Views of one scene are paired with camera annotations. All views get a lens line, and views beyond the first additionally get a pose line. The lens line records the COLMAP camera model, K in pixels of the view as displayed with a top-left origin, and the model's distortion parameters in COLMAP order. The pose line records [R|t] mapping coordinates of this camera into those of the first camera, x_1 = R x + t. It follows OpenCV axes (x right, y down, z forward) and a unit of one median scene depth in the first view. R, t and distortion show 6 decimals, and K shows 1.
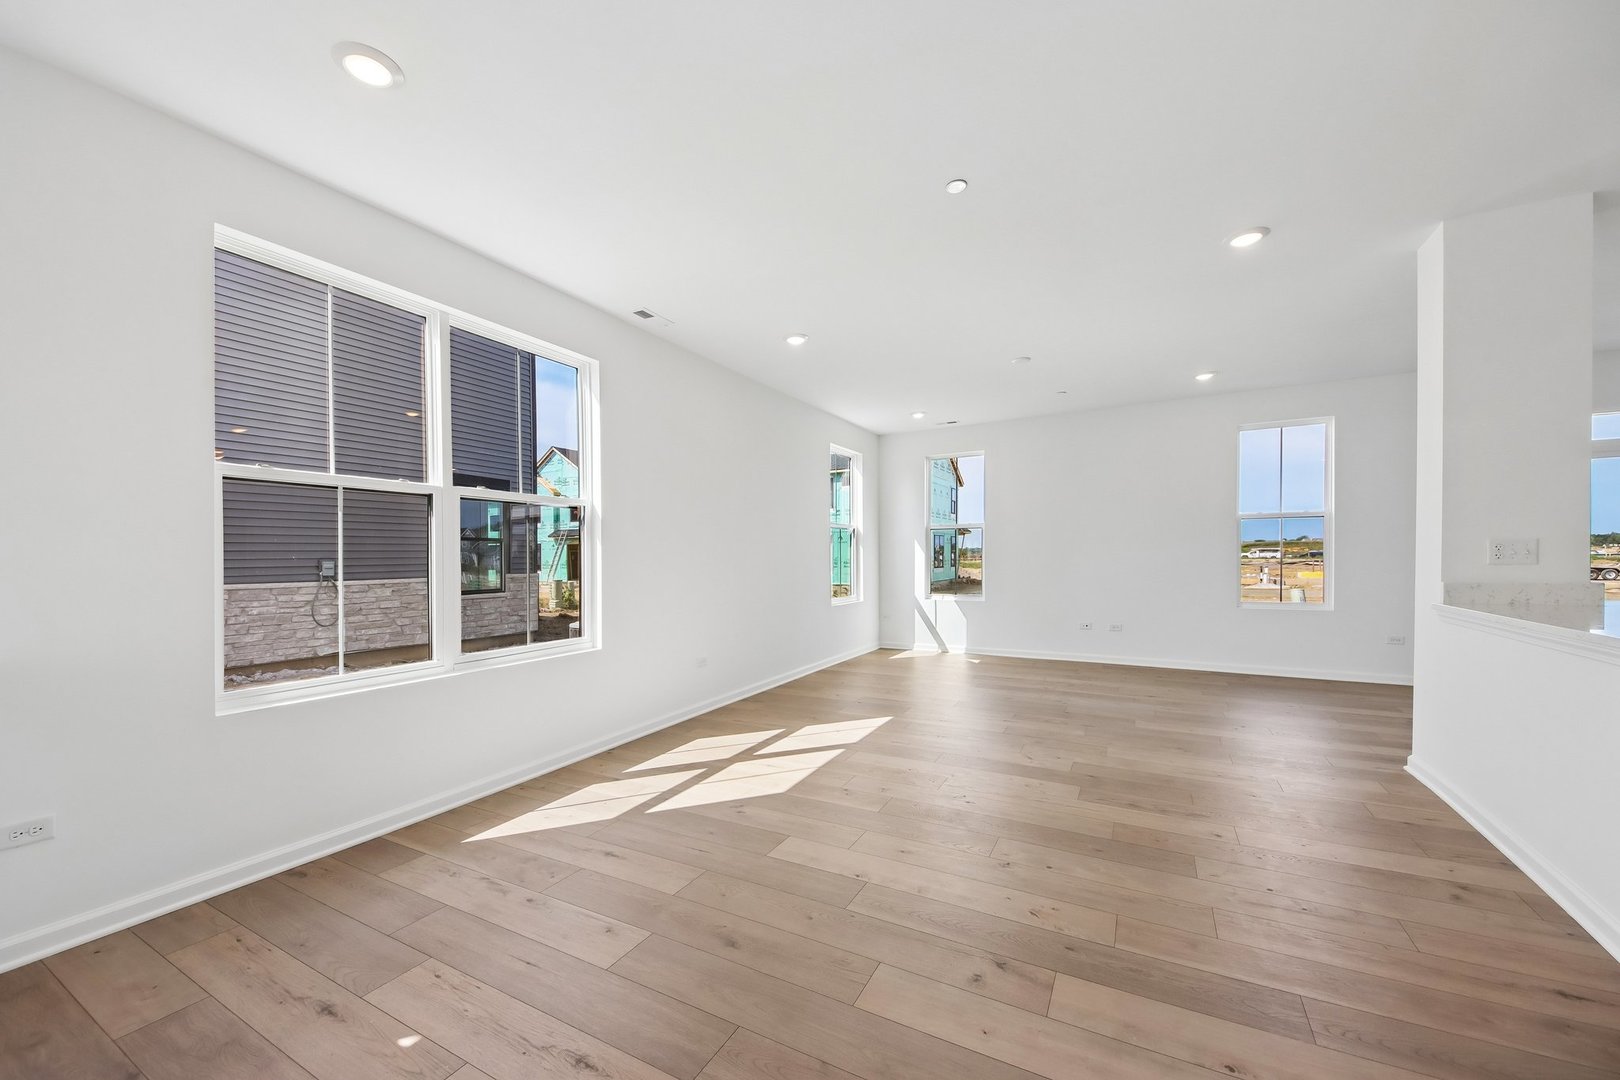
lens RADIAL K [[603.6, 0, 802.2], [0, 603.6, 546.6], [0, 0, 1]] dist [0.055701, -0.030171]
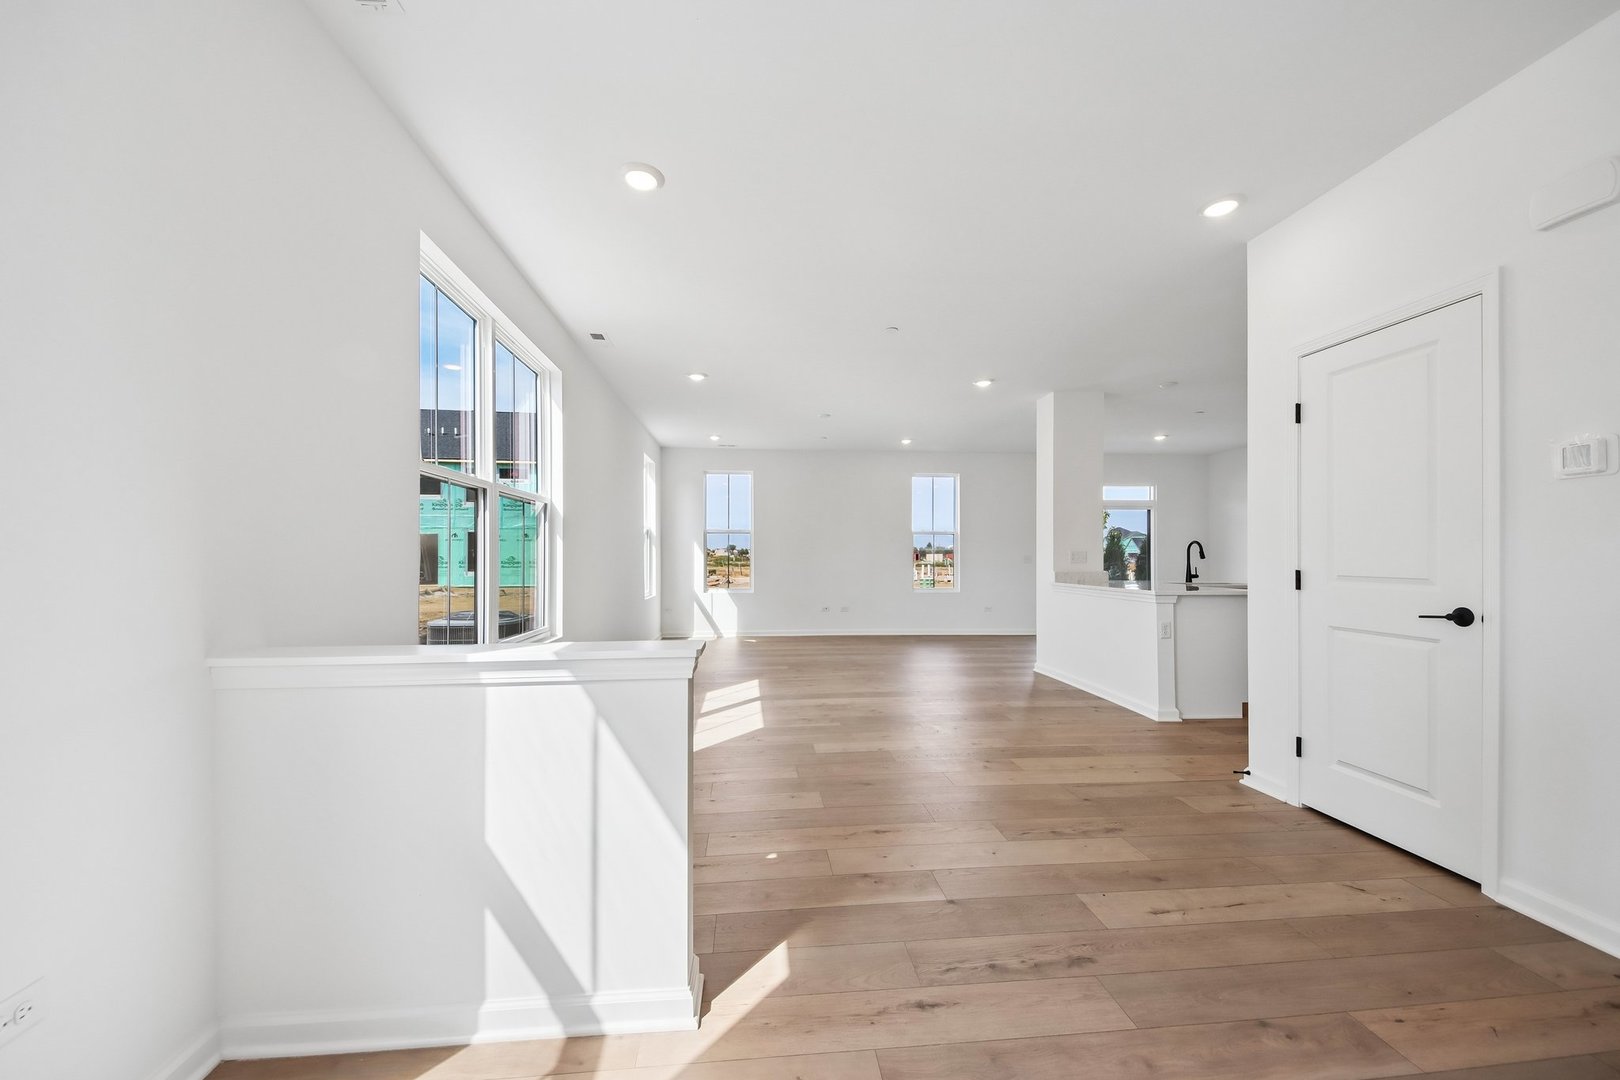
lens RADIAL K [[600.3, 0, 807.9], [0, 600.3, 528.1], [0, 0, 1]] dist [0.112890, -0.029300]
pose [[0.819957, 0.039088, 0.571089, -0.542574], [-0.019870, 0.999008, -0.039849, 0.008303], [-0.572080, 0.021327, 0.819921, -0.126724]]
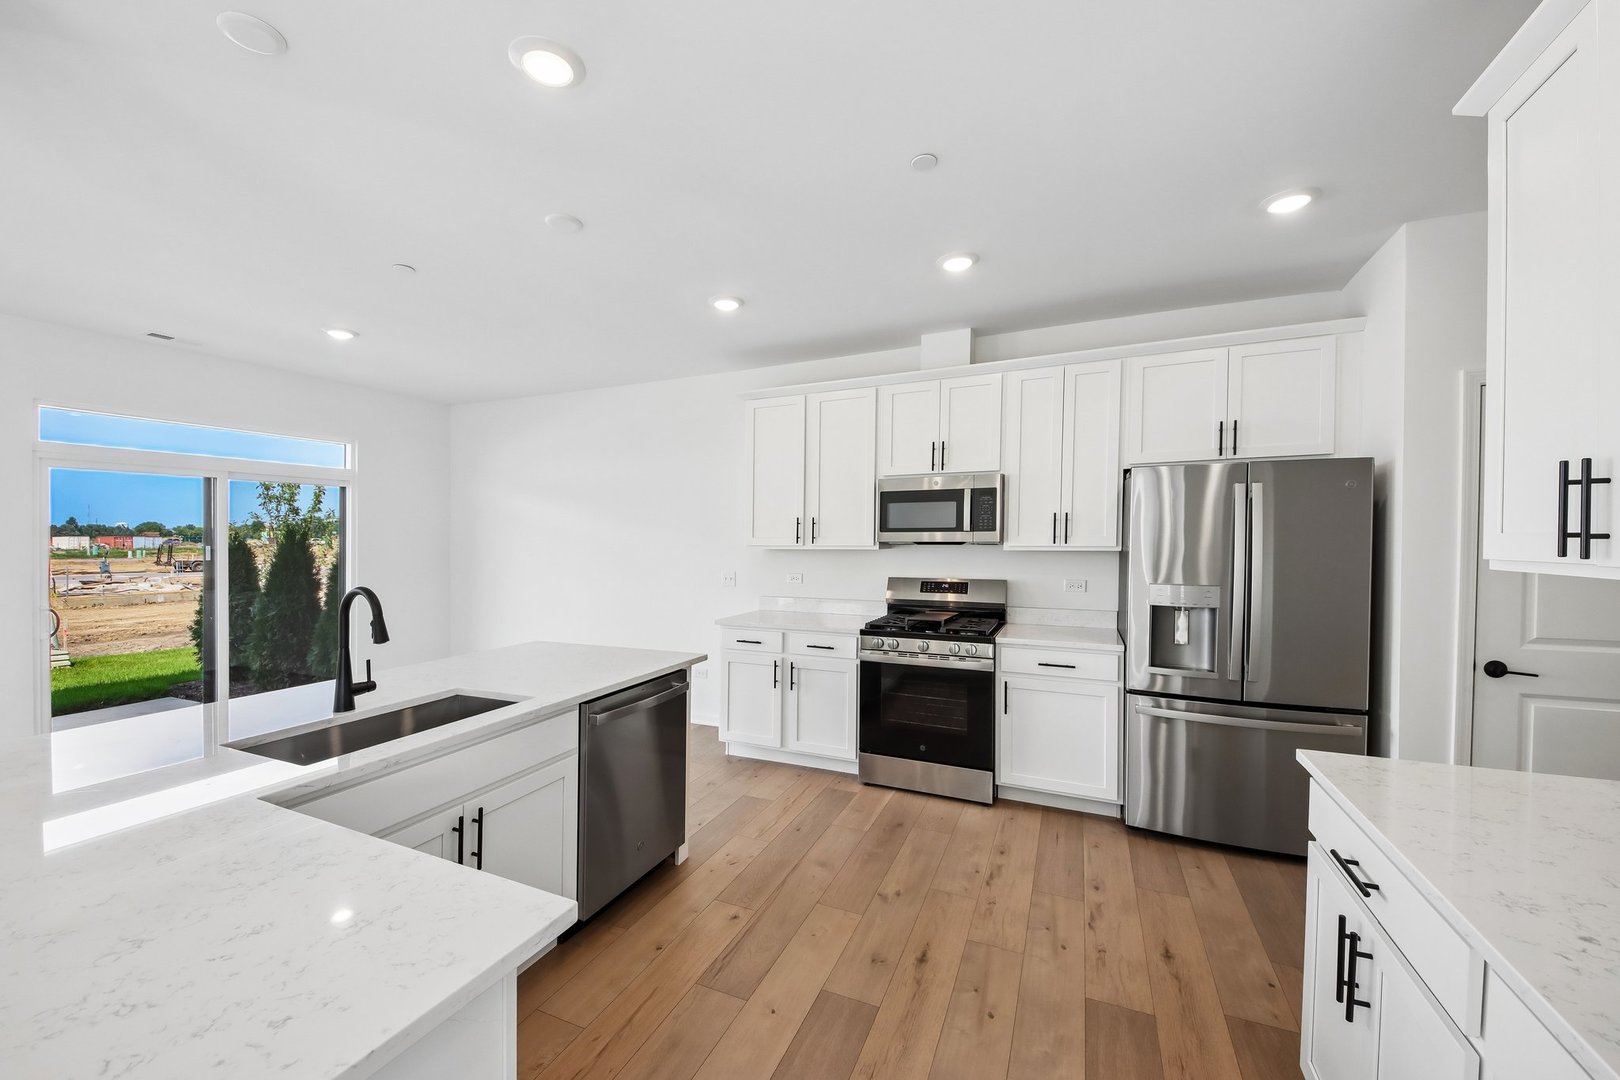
lens RADIAL K [[603.6, 0, 802.2], [0, 603.6, 546.6], [0, 0, 1]] dist [0.055701, -0.030171]
pose [[-0.076005, -0.003690, 0.997101, 0.493147], [-0.015887, 0.999871, 0.002489, -0.071886], [-0.996981, -0.015651, -0.076054, 0.236384]]
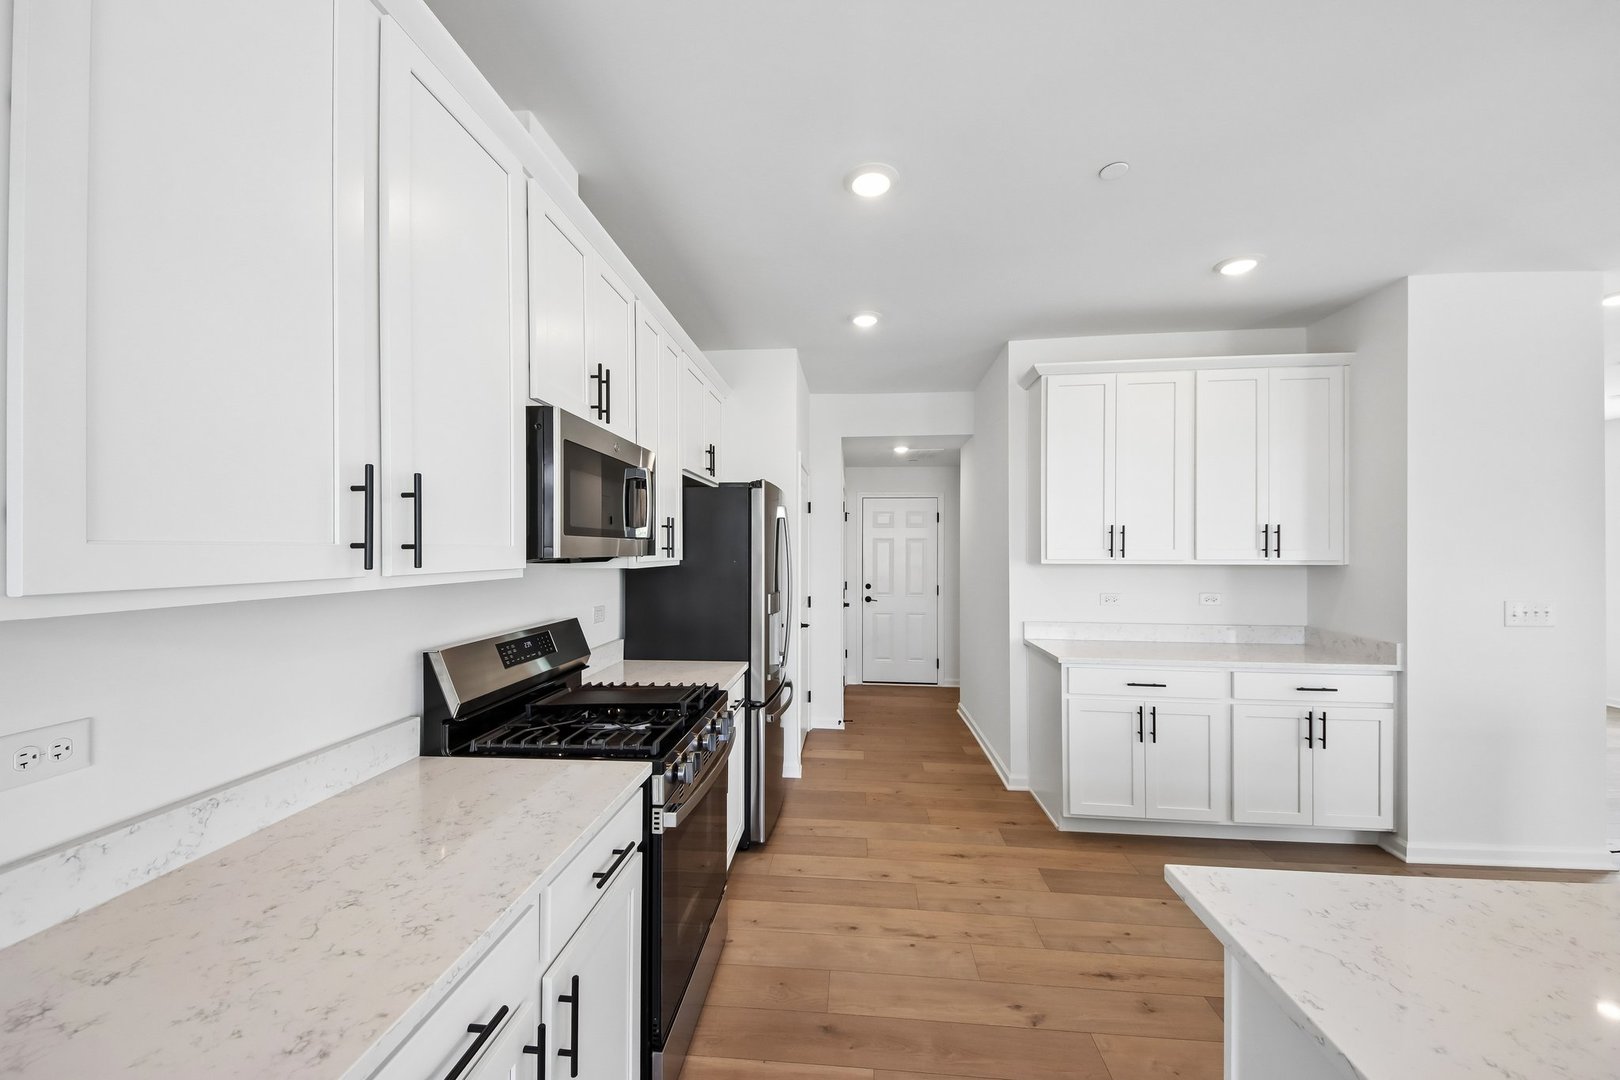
lens RADIAL K [[603.6, 0, 802.2], [0, 603.6, 546.6], [0, 0, 1]] dist [0.055701, -0.030171]
pose [[-0.921950, 0.004445, -0.387285, 1.406270], [0.013819, 0.999675, -0.021423, -0.075363], [0.387063, -0.025102, -0.921711, 0.469164]]
